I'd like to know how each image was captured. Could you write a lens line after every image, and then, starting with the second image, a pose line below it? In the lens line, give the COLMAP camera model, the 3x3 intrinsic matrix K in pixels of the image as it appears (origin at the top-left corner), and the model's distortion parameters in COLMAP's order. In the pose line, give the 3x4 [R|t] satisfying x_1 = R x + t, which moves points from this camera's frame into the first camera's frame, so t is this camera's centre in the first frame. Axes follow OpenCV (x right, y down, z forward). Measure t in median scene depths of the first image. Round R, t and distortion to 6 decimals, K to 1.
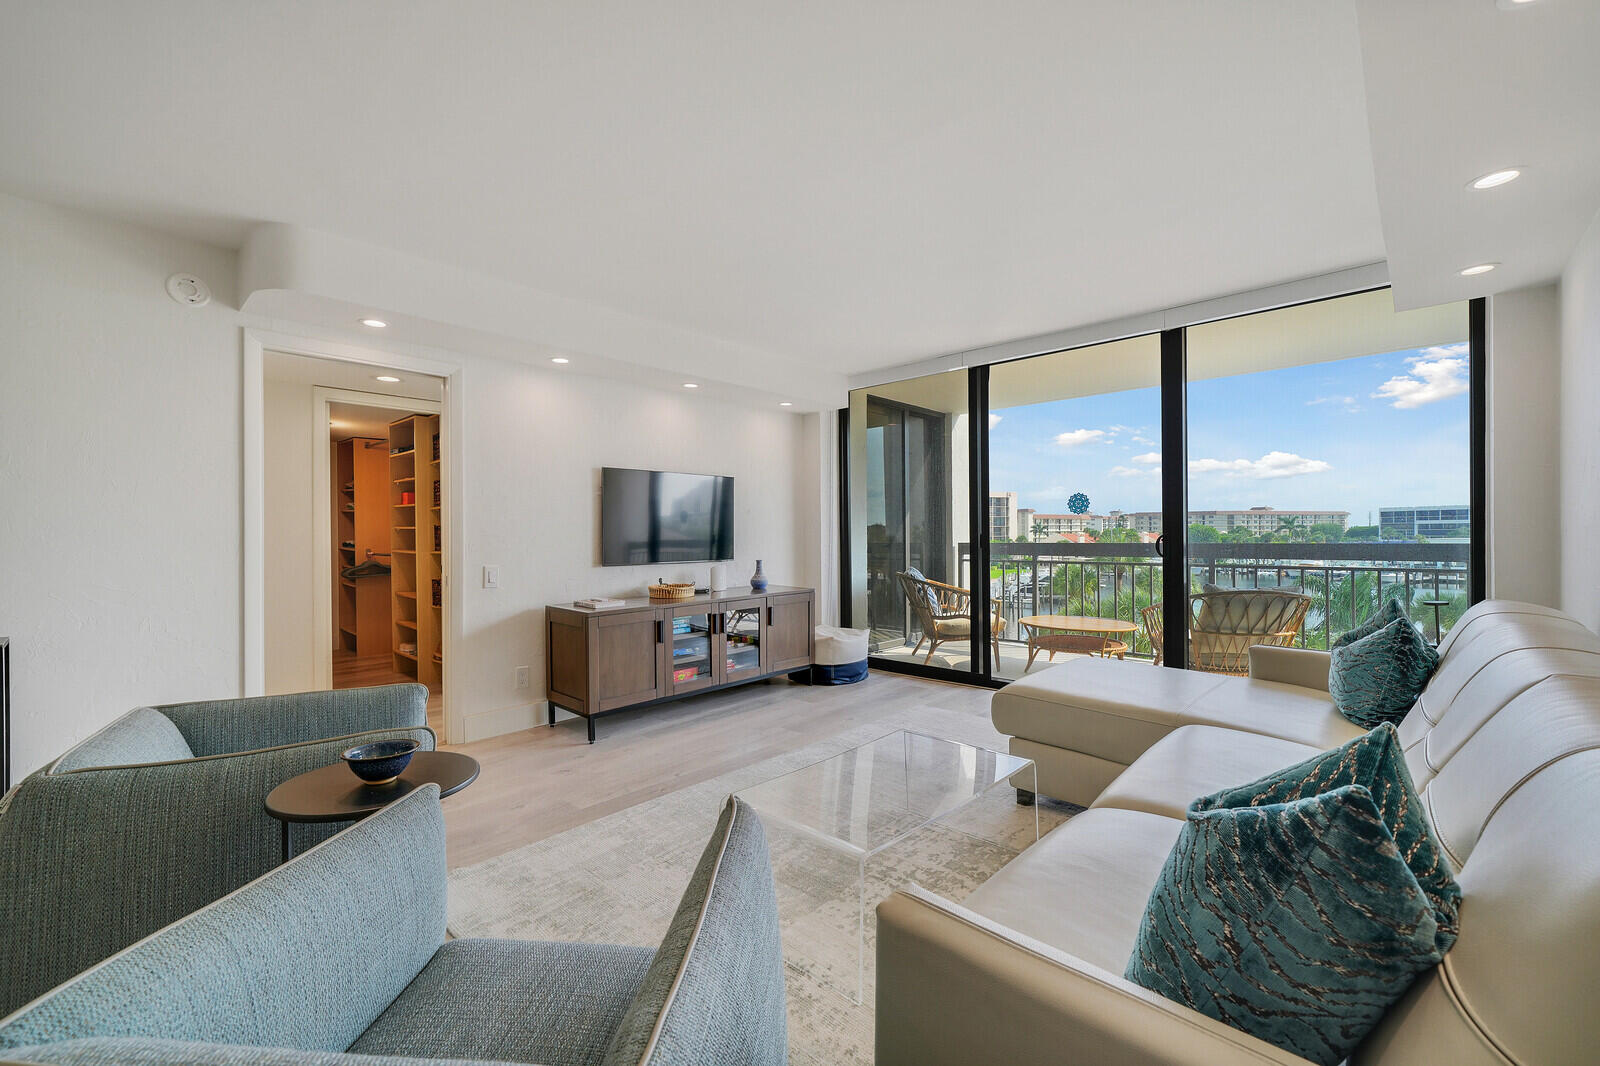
lens RADIAL K [[670.2, 0, 803.1], [0, 670.2, 539.8], [0, 0, 1]] dist [0.019104, 0.000481]
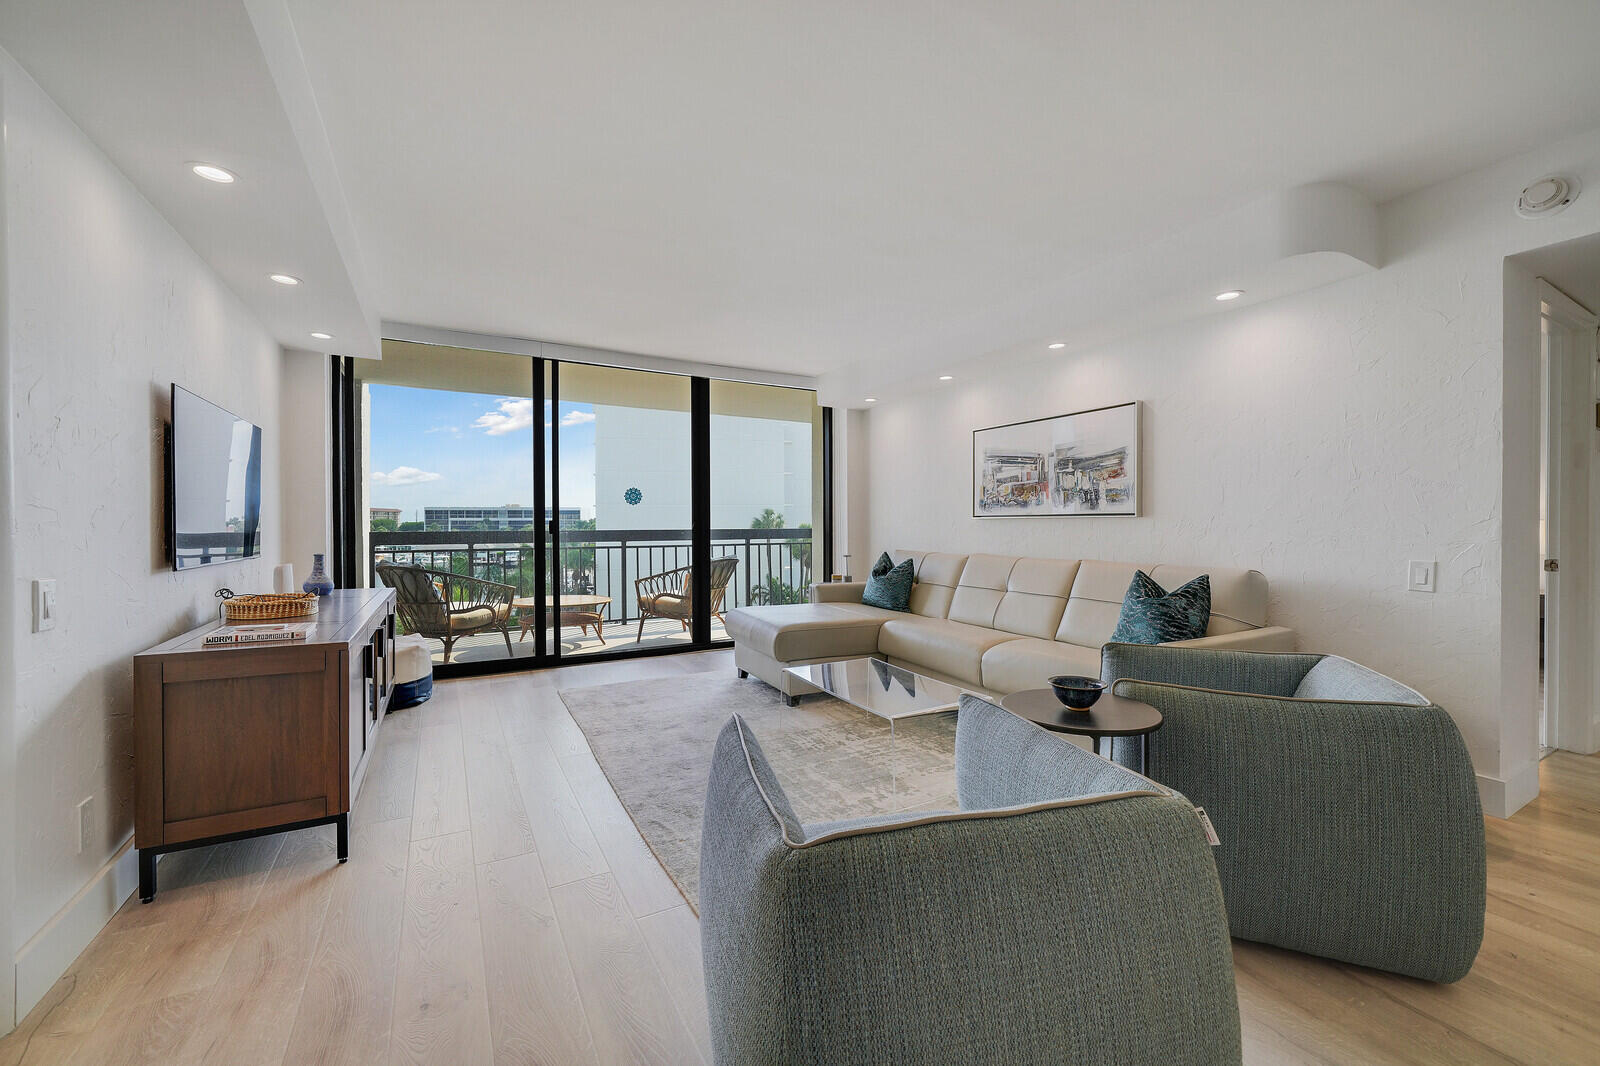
lens RADIAL K [[640.3, 0, 800.2], [0, 640.3, 523.1], [0, 0, 1]] dist [-0.015144, -0.000439]
pose [[0.279818, 0.009318, 0.960008, -1.162199], [0.007587, 0.999900, -0.011917, 0.021500], [-0.960023, 0.010618, 0.279719, 0.714626]]
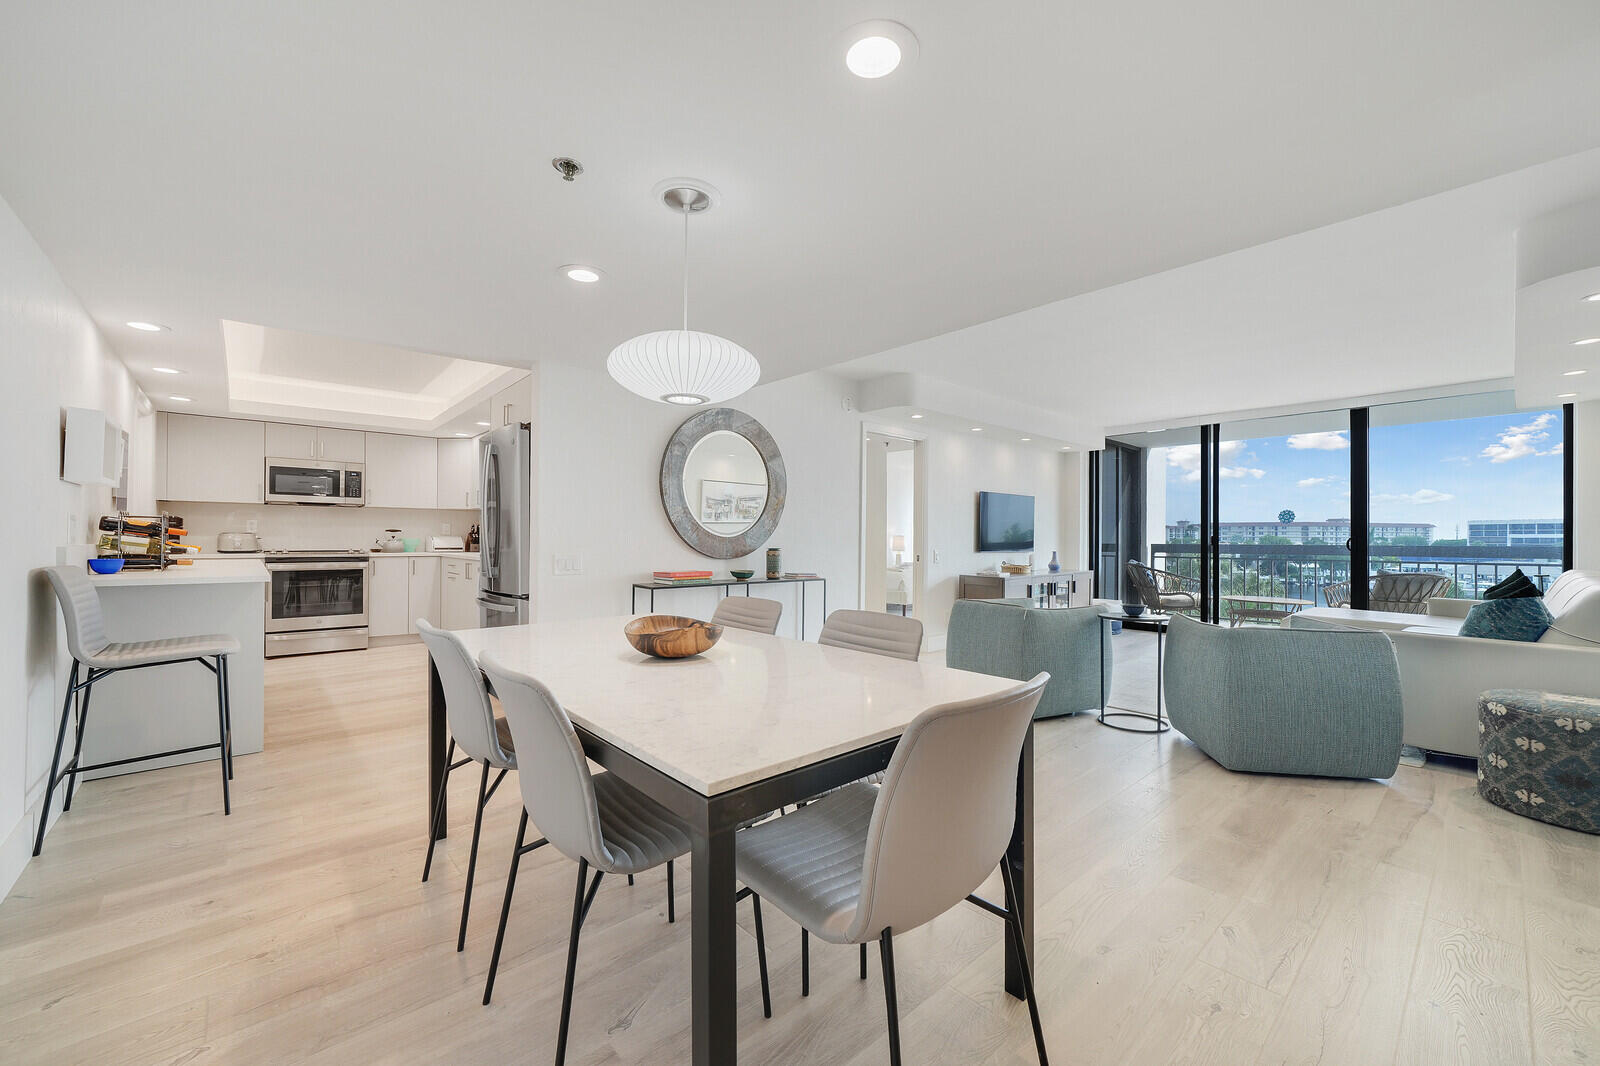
lens RADIAL K [[640.3, 0, 805.8], [0, 640.3, 527.4], [0, 0, 1]] dist [-0.015144, -0.000439]
pose [[0.997516, 0.011667, -0.069463, -1.115816], [-0.013563, 0.999546, -0.026891, 0.046369], [0.069118, 0.027766, 0.997222, -1.036281]]
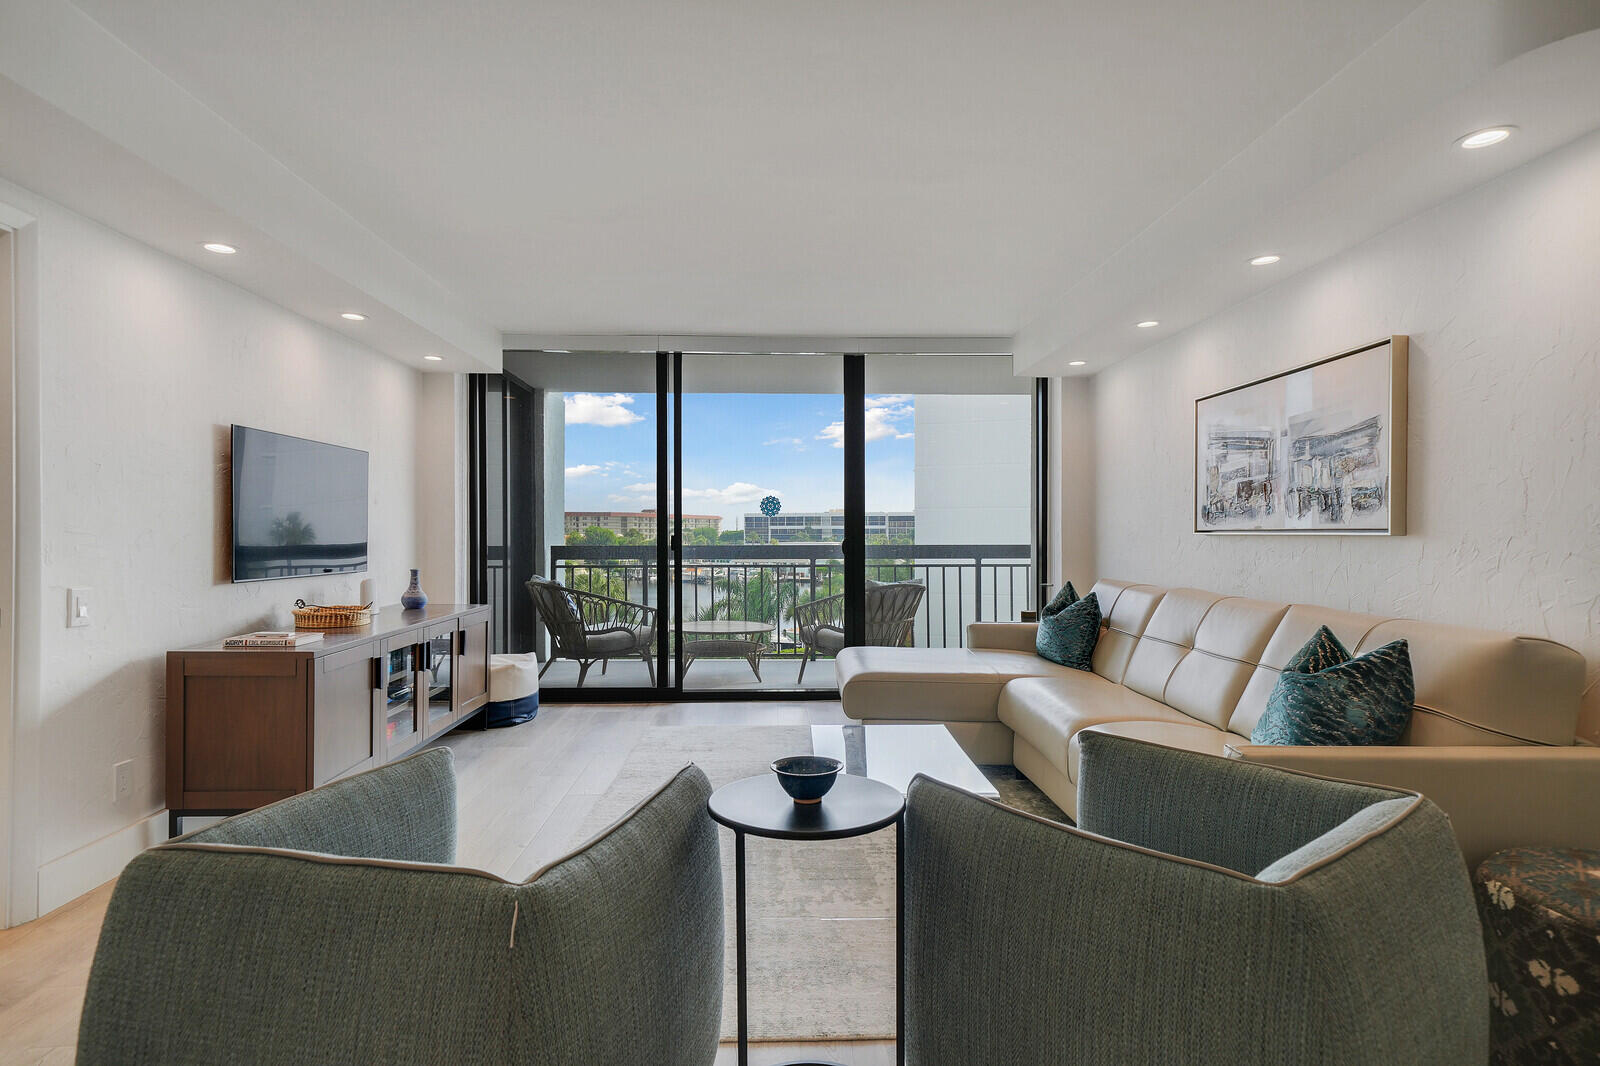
lens RADIAL K [[851.6, 0, 794.7], [0, 851.6, 527.5], [0, 0, 1]] dist [0.007904, 0.002705]
pose [[0.698140, 0.013272, 0.715838, -0.917941], [0.000229, 0.999824, -0.018761, 0.006153], [-0.715961, 0.013261, 0.698014, 0.132015]]
